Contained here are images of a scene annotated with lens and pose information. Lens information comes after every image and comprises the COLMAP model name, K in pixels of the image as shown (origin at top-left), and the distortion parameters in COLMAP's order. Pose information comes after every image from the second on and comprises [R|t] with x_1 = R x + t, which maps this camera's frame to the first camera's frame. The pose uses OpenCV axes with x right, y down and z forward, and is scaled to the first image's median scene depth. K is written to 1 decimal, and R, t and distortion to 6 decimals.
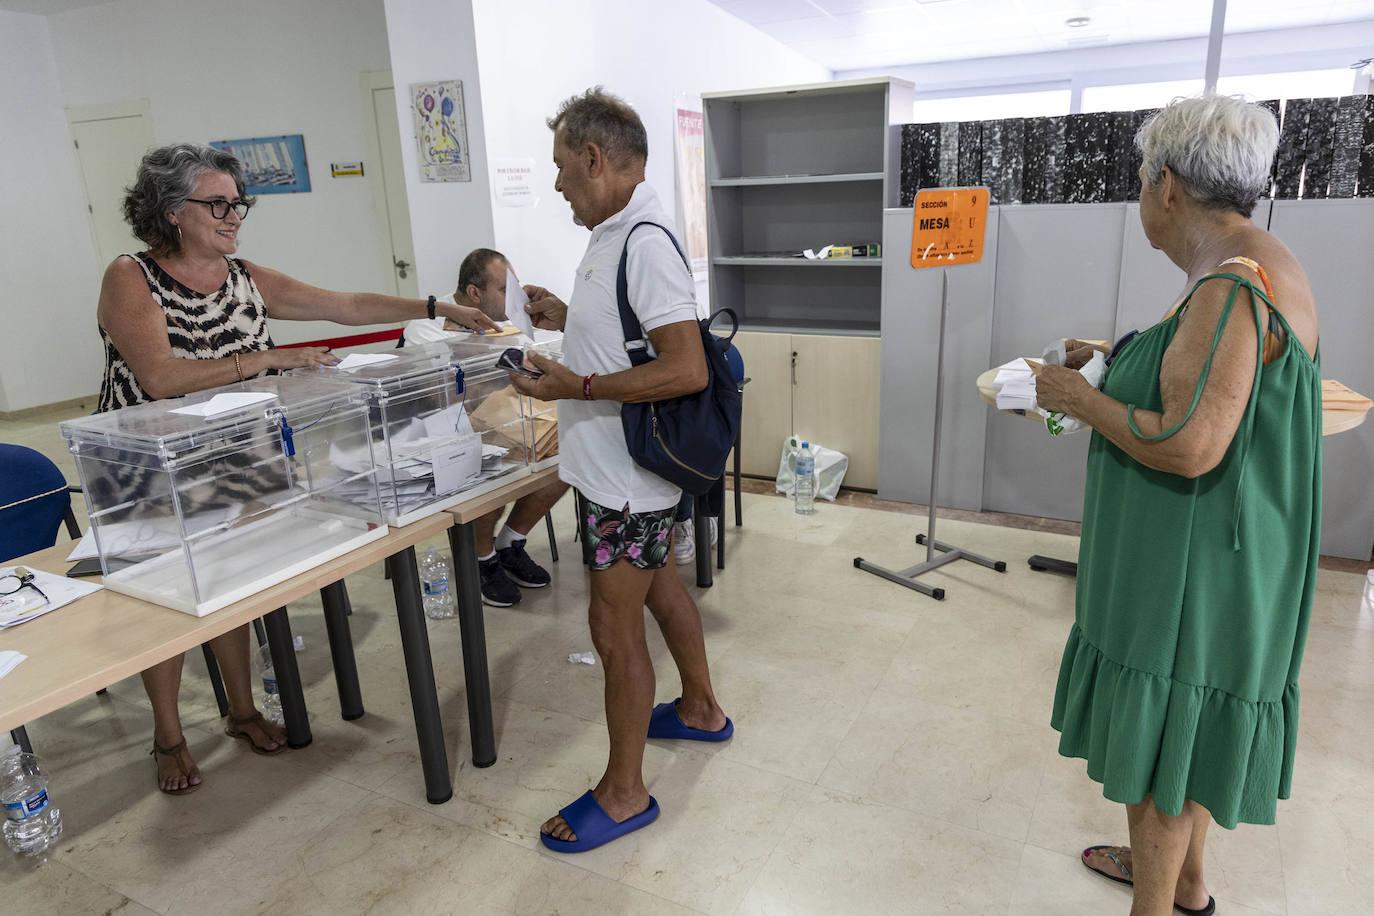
lens RADIAL K [[971.9, 0, 687.0], [0, 971.9, 475.5], [0, 0, 1]] dist [-0.010686, 0.006671]
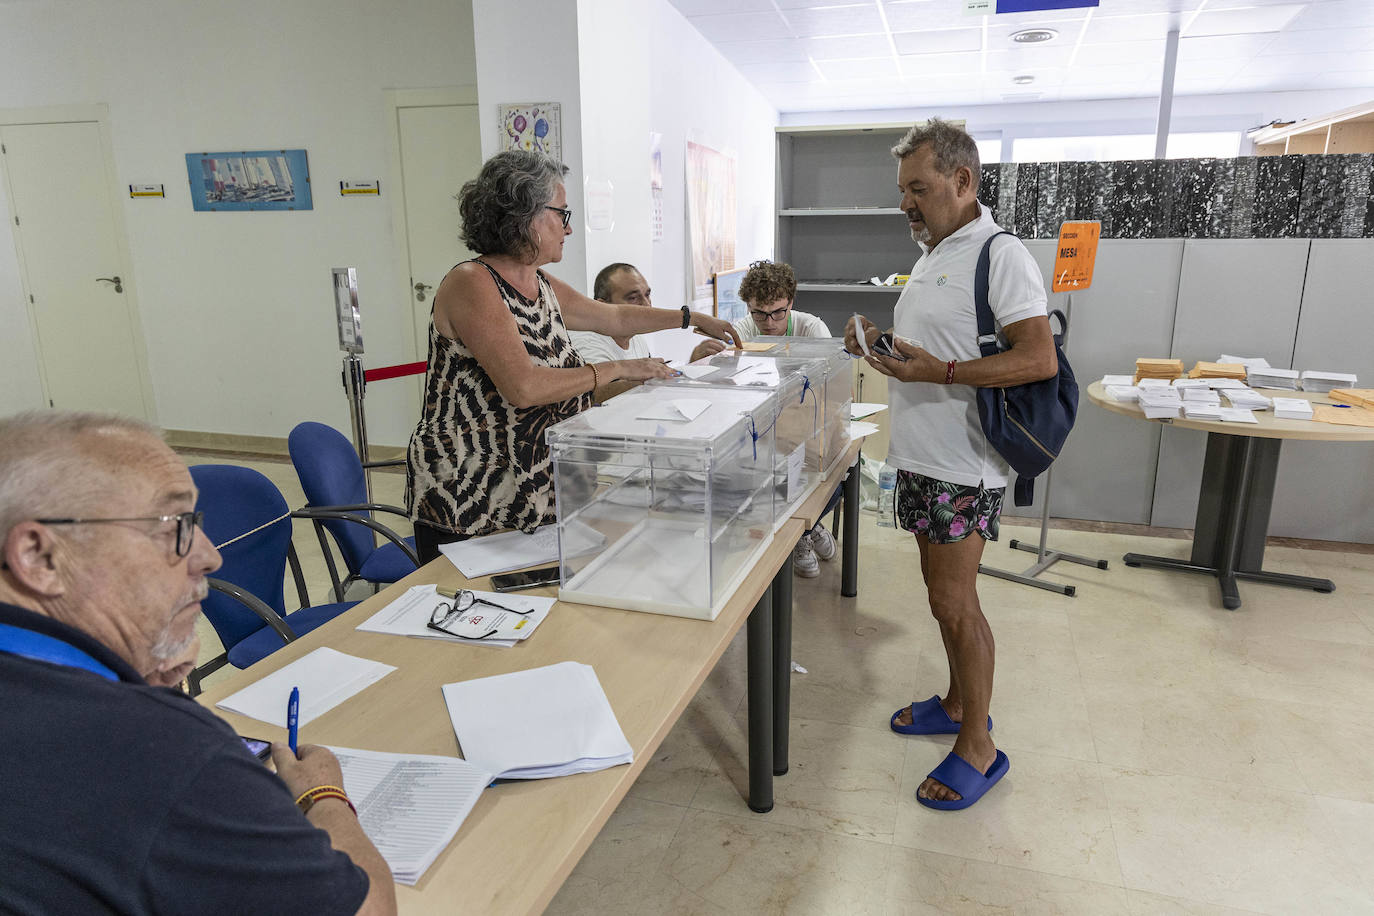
lens RADIAL K [[976.7, 0, 687.0], [0, 976.7, 458.0], [0, 0, 1]] dist [0.004125, -0.001388]
pose [[0.979554, -0.020501, 0.200132, -0.323997], [0.031253, 0.998224, -0.050711, 0.014014], [-0.198737, 0.055929, 0.978456, 0.008264]]
